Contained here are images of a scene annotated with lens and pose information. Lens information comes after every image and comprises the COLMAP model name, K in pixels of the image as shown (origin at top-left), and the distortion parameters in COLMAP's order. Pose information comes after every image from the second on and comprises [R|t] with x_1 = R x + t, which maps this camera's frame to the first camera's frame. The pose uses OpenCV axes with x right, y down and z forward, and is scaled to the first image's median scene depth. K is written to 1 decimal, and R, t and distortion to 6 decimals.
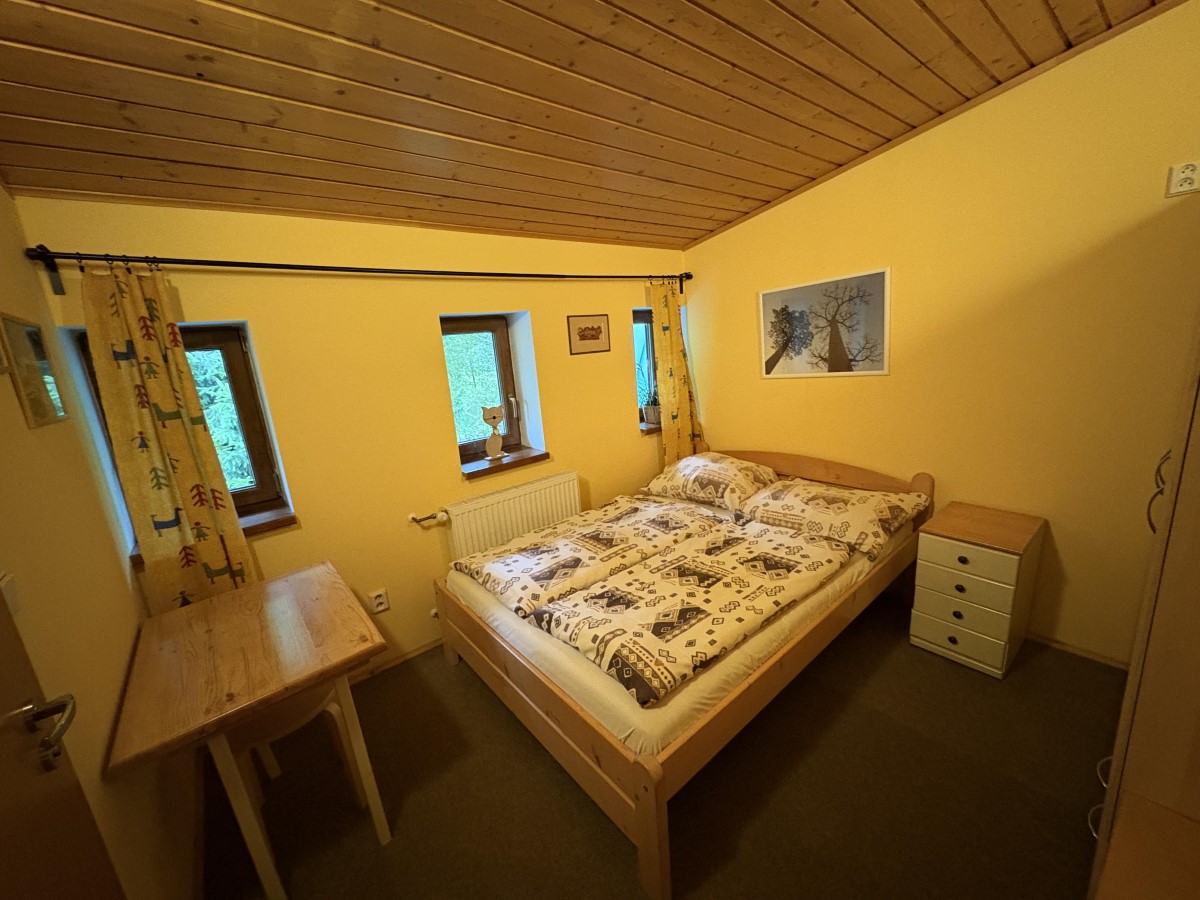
lens RADIAL K [[476.9, 0, 601.0], [0, 476.9, 449.5], [0, 0, 1]] dist [-0.000871, 0.000796]
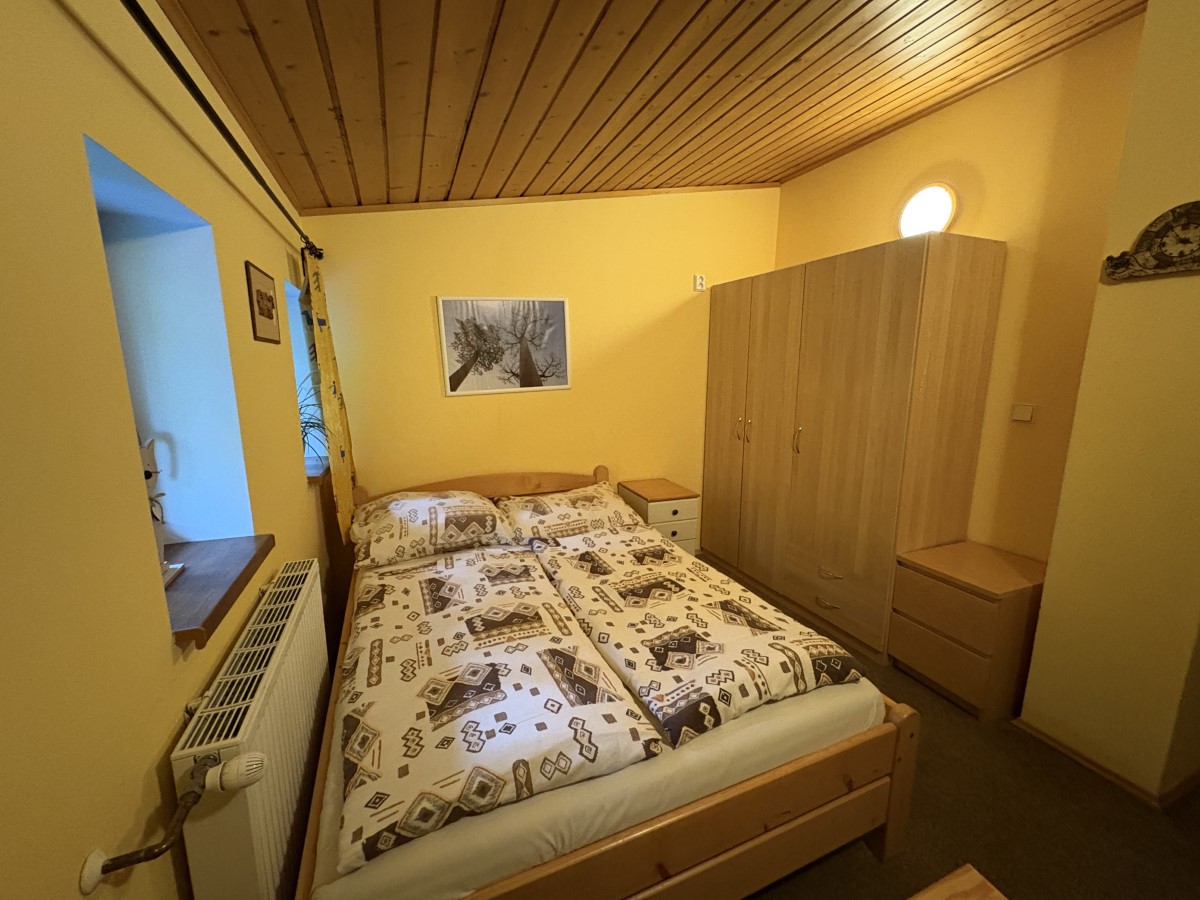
lens RADIAL K [[476.9, 0, 597.0], [0, 476.9, 453.2], [0, 0, 1]] dist [-0.000871, 0.000796]
pose [[0.294089, -0.095605, 0.950984, -0.530195], [0.192481, 0.980523, 0.039051, -0.034503], [-0.936196, 0.171562, 0.306763, 0.618649]]
